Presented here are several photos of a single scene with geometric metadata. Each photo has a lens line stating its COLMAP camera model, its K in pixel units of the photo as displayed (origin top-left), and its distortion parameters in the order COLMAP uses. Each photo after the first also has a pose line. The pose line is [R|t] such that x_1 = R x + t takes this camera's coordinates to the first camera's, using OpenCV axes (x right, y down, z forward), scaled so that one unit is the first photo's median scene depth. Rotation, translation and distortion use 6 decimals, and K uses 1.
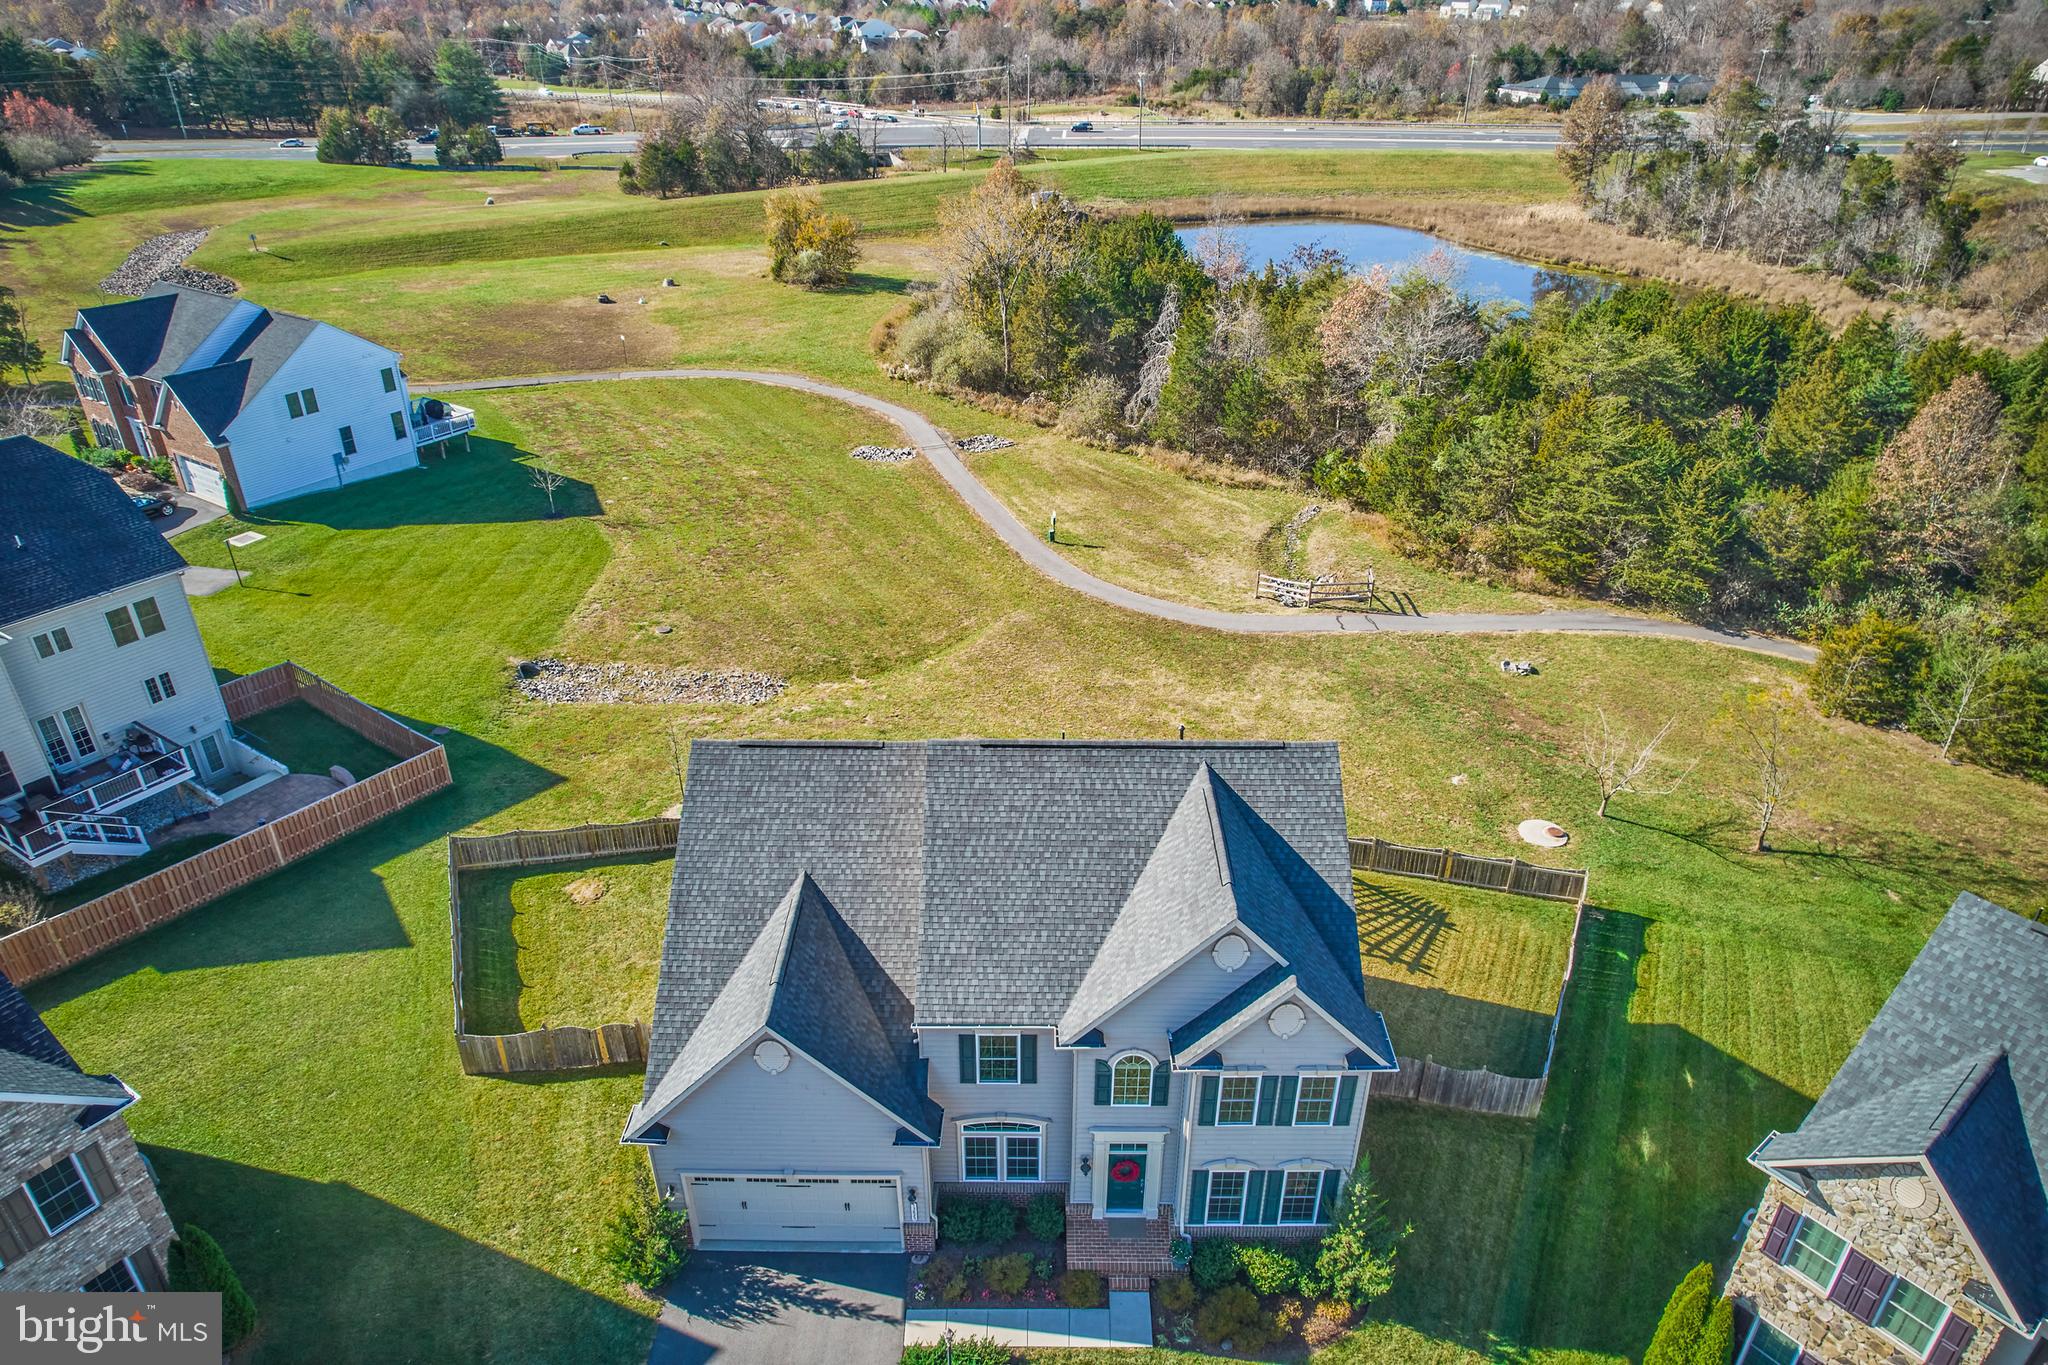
lens RADIAL K [[1311.4, 0, 1028.8], [0, 1311.4, 677.4], [0, 0, 1]] dist [-0.073203, 0.062503]
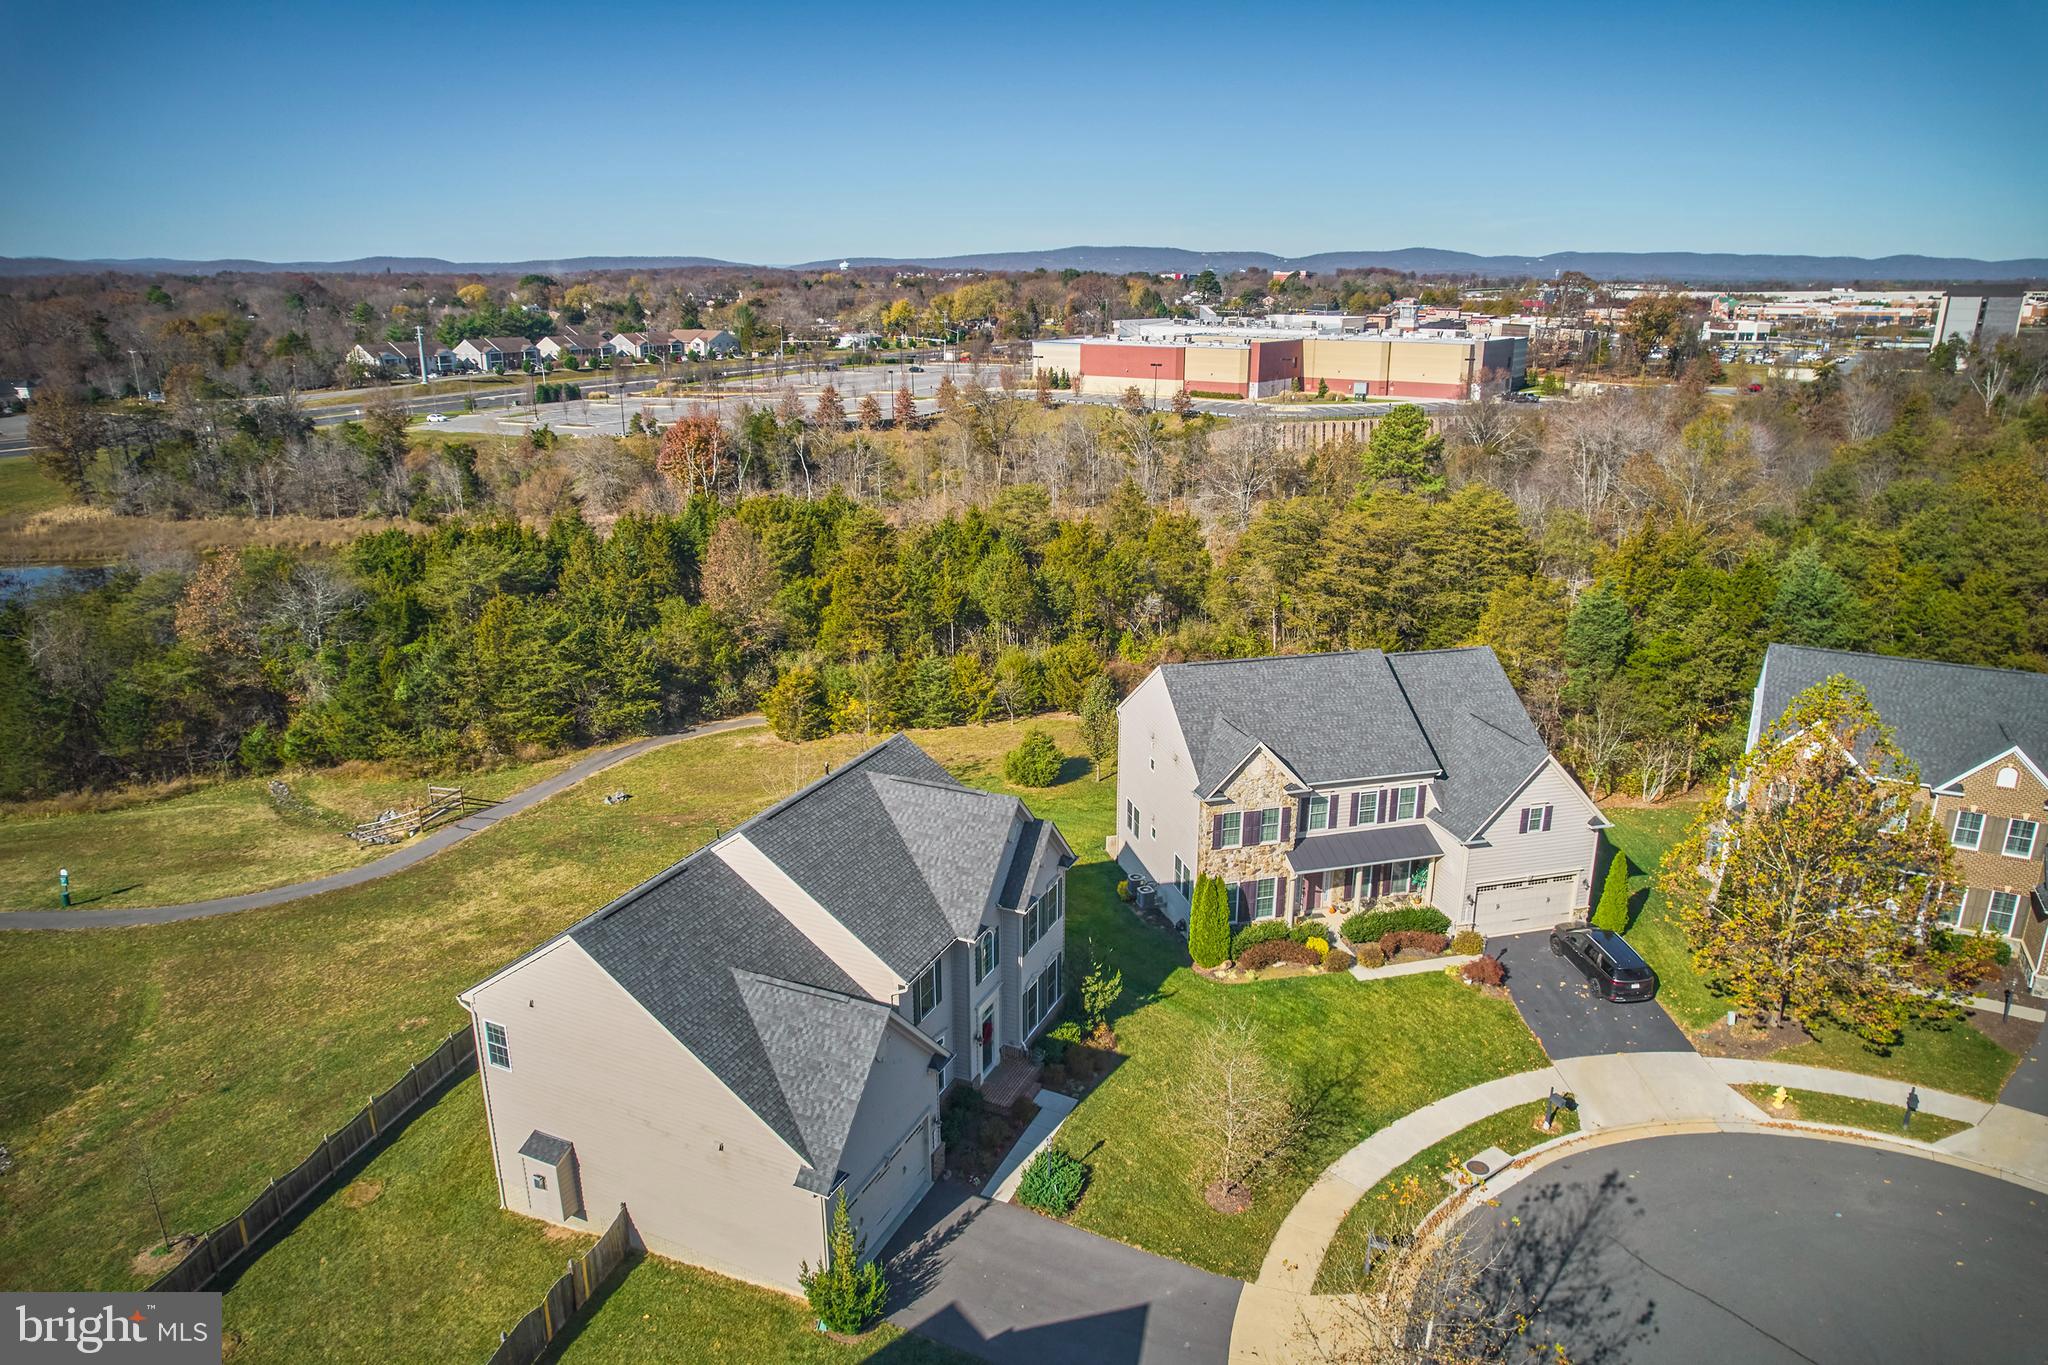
lens RADIAL K [[1311.4, 0, 1027.2], [0, 1311.4, 681.0], [0, 0, 1]] dist [-0.073203, 0.062503]
pose [[0.403255, -0.271523, 0.873877, -0.461850], [0.441871, 0.894031, 0.073882, -0.023698], [-0.801334, 0.356347, 0.480501, 0.059165]]
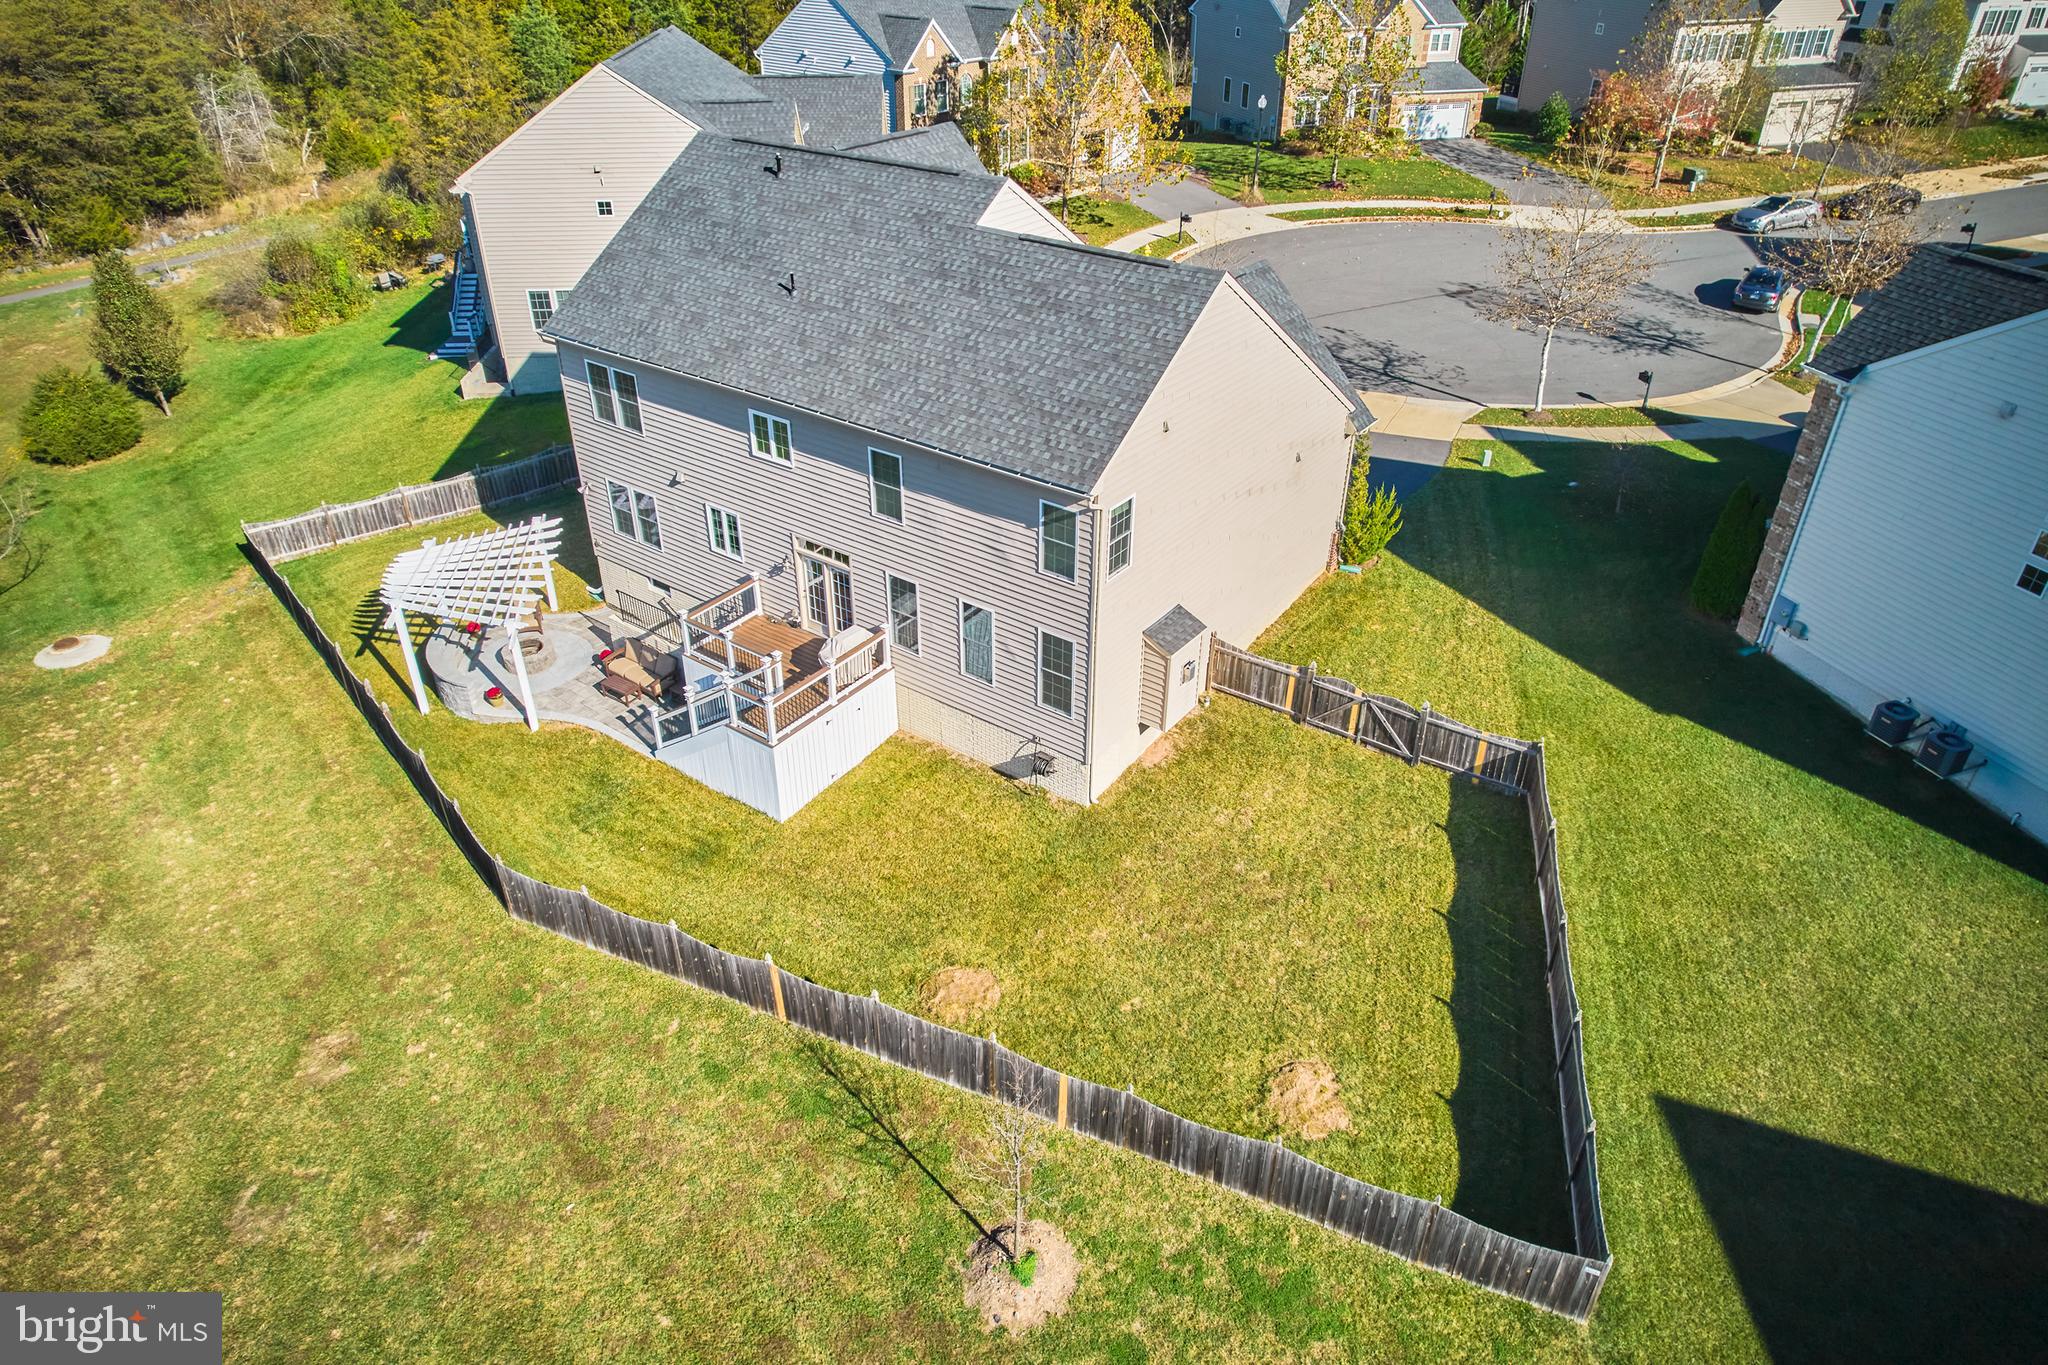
lens RADIAL K [[1311.4, 0, 1030.9], [0, 1311.4, 668.0], [0, 0, 1]] dist [-0.073203, 0.062503]
pose [[-0.813202, -0.313661, 0.490223, -0.288913], [0.277515, 0.531410, 0.800368, -0.220838], [-0.511554, 0.786905, -0.345098, 0.712810]]
